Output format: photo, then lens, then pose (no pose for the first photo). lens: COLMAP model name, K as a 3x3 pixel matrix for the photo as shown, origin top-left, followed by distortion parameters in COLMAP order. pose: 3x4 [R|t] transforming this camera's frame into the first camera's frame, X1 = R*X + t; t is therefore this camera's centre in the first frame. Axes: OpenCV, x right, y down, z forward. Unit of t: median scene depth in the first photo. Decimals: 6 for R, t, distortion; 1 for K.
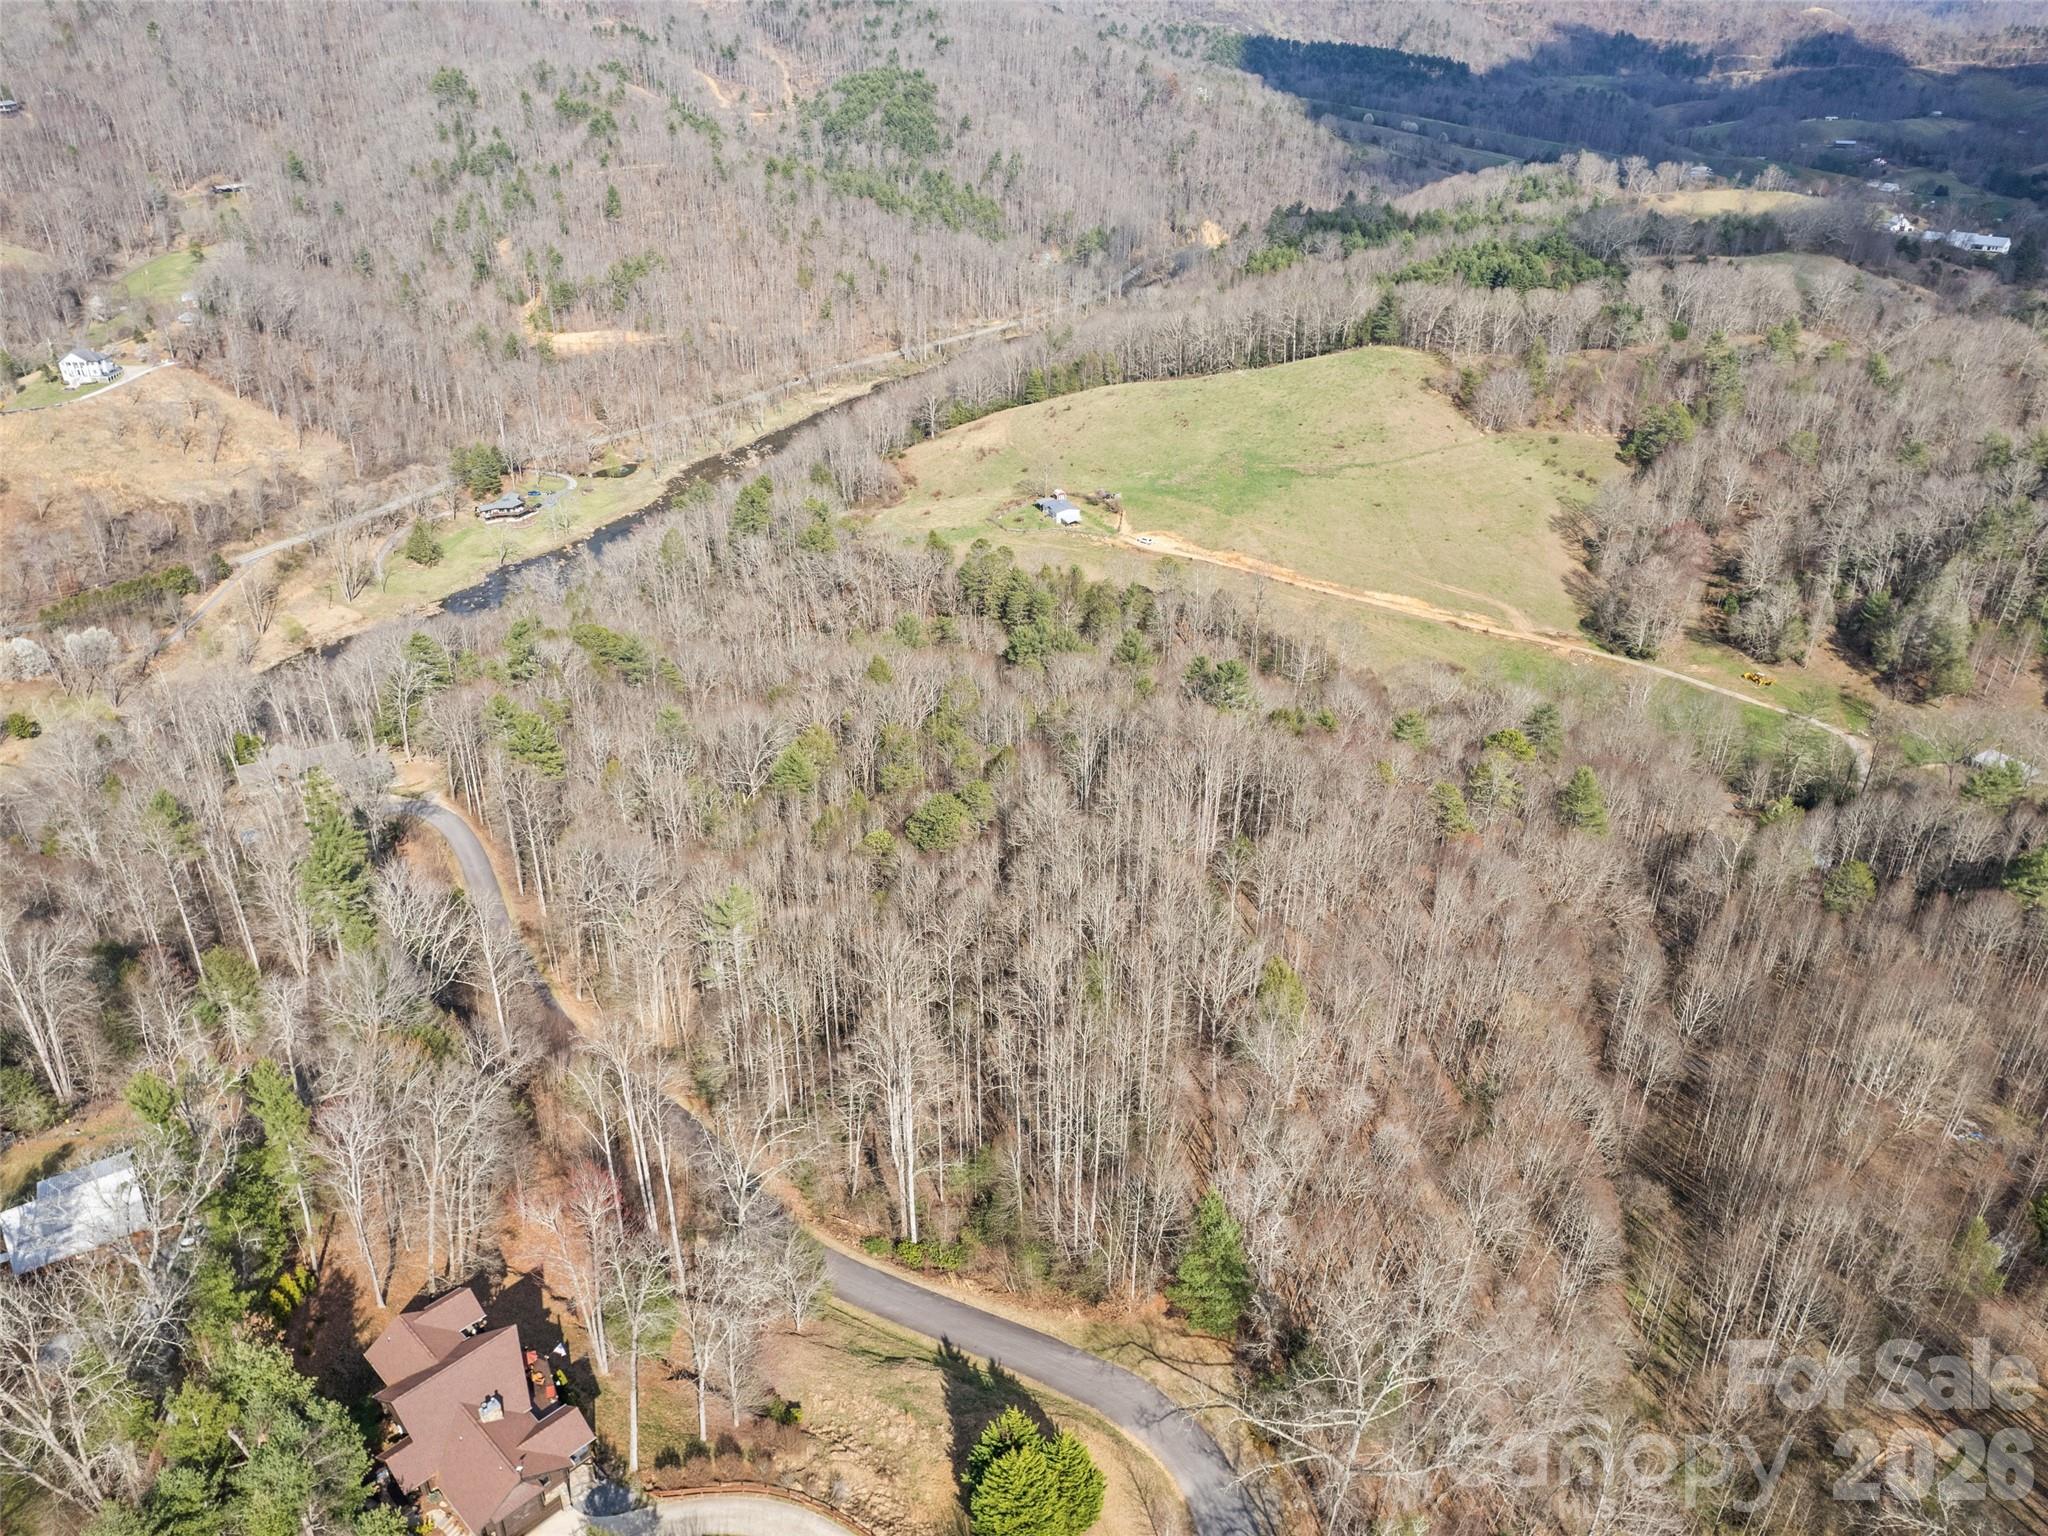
lens RADIAL K [[1443.1, 0, 1027.7], [0, 1443.1, 763.8], [0, 0, 1]] dist [-0.075404, 0.068316]
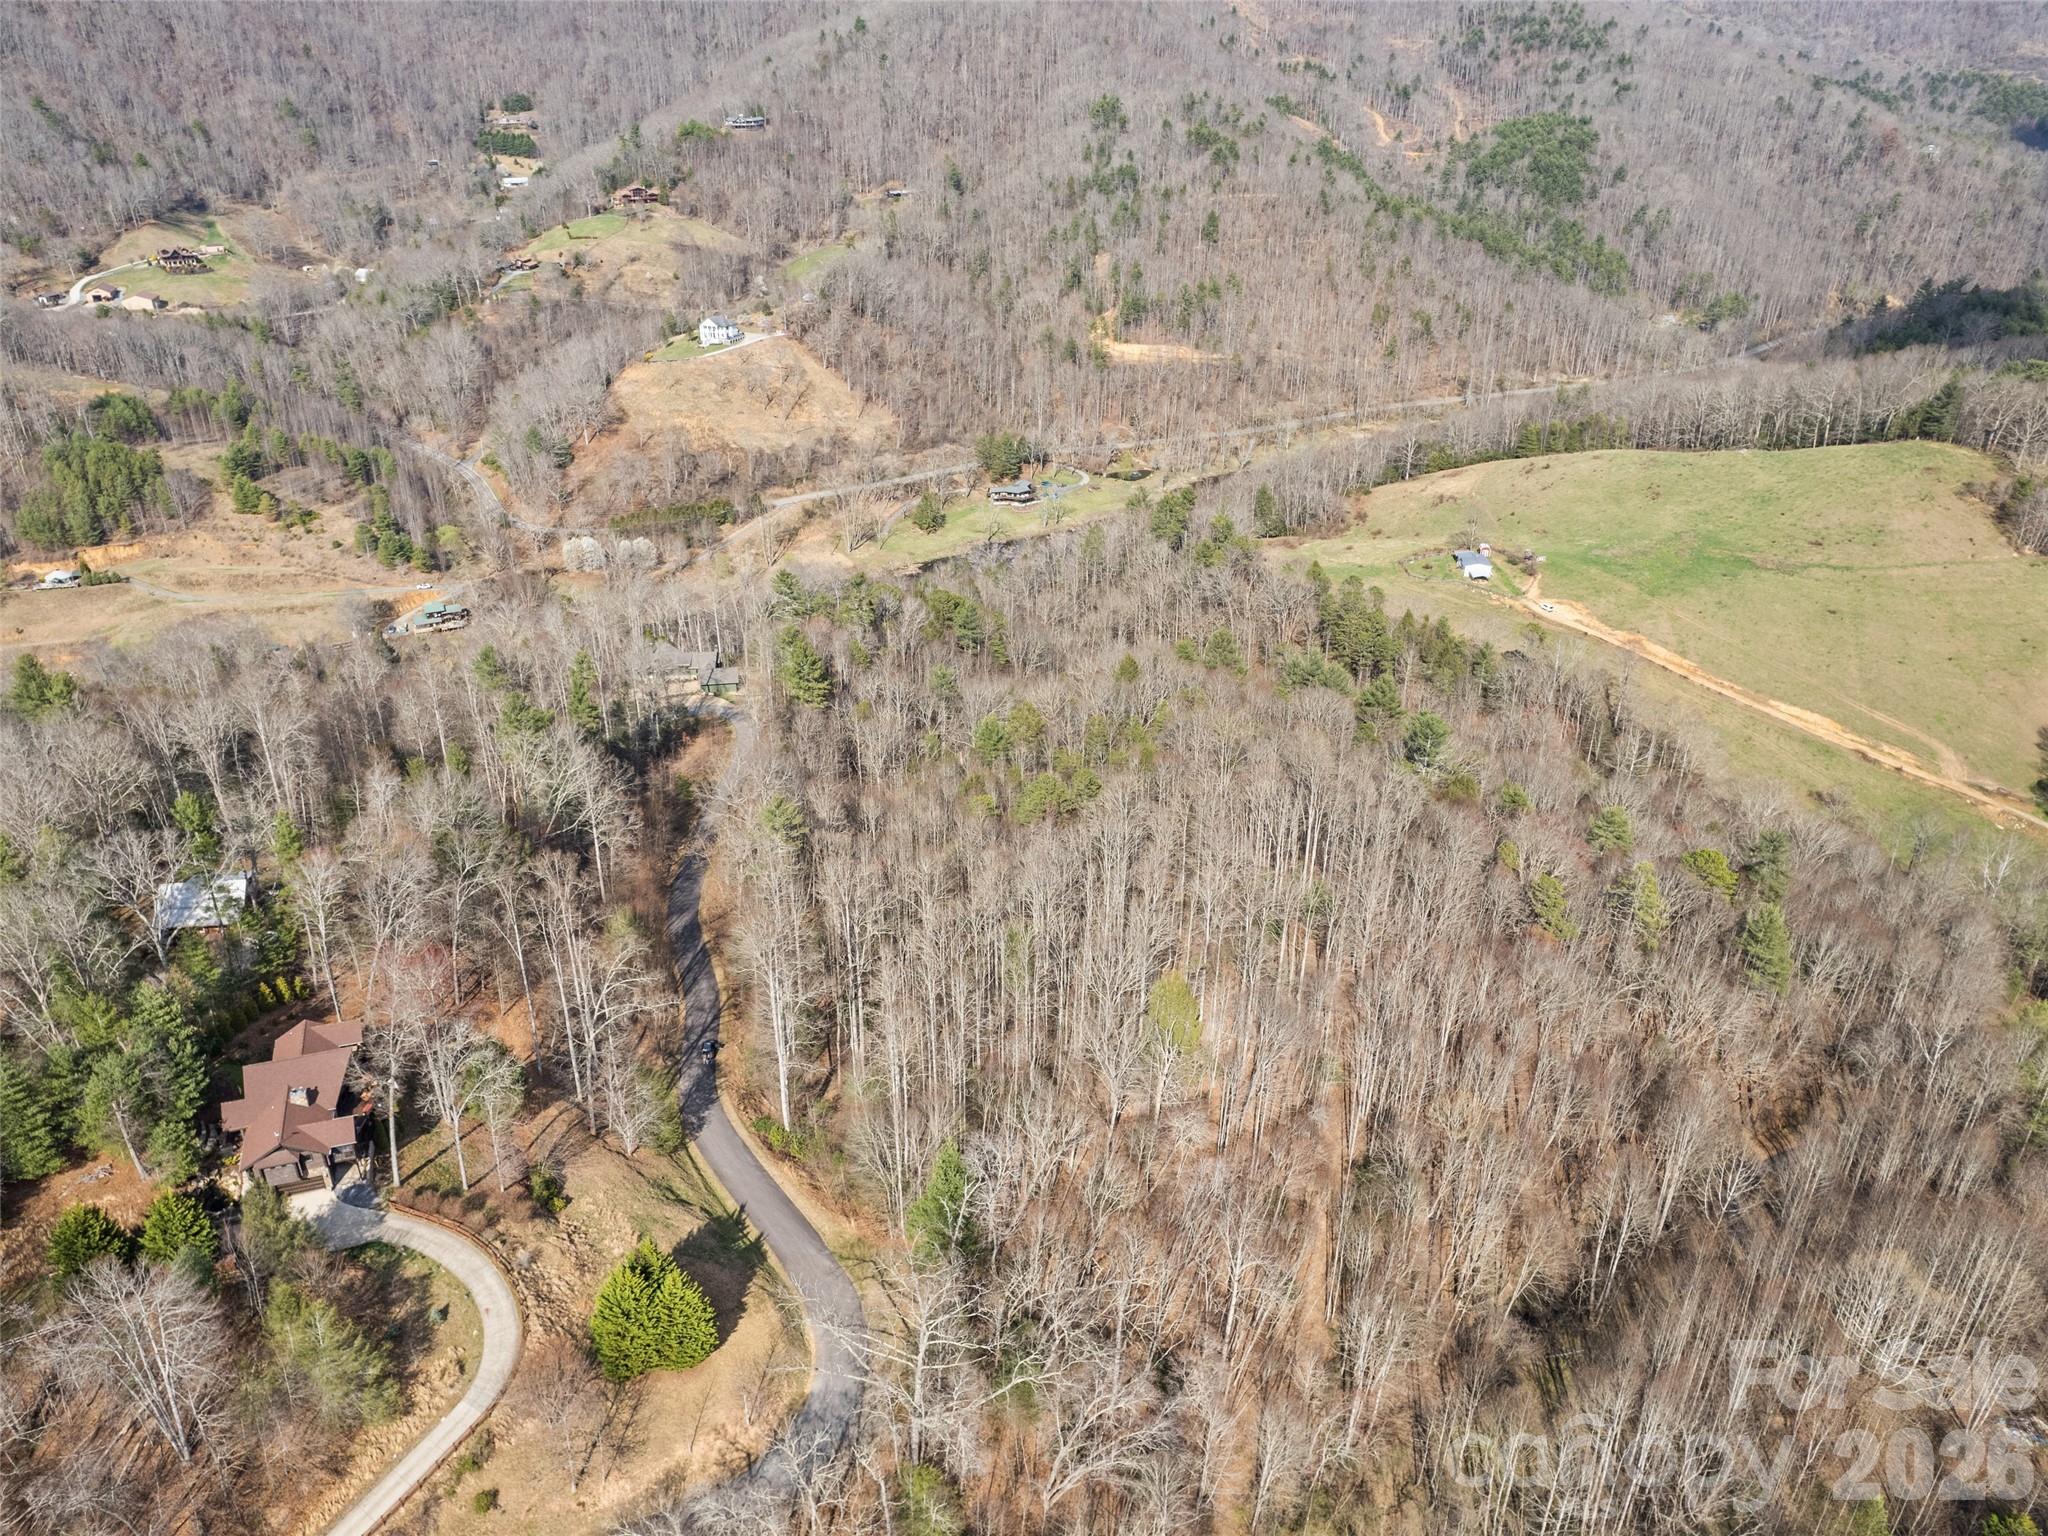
lens RADIAL K [[1443.1, 0, 1032.7], [0, 1443.1, 771.2], [0, 0, 1]] dist [-0.075404, 0.068316]
pose [[0.899285, 0.203432, -0.387171, 0.116026], [-0.210727, 0.977250, 0.024022, -0.001098], [0.383249, 0.059985, 0.921695, 0.007698]]
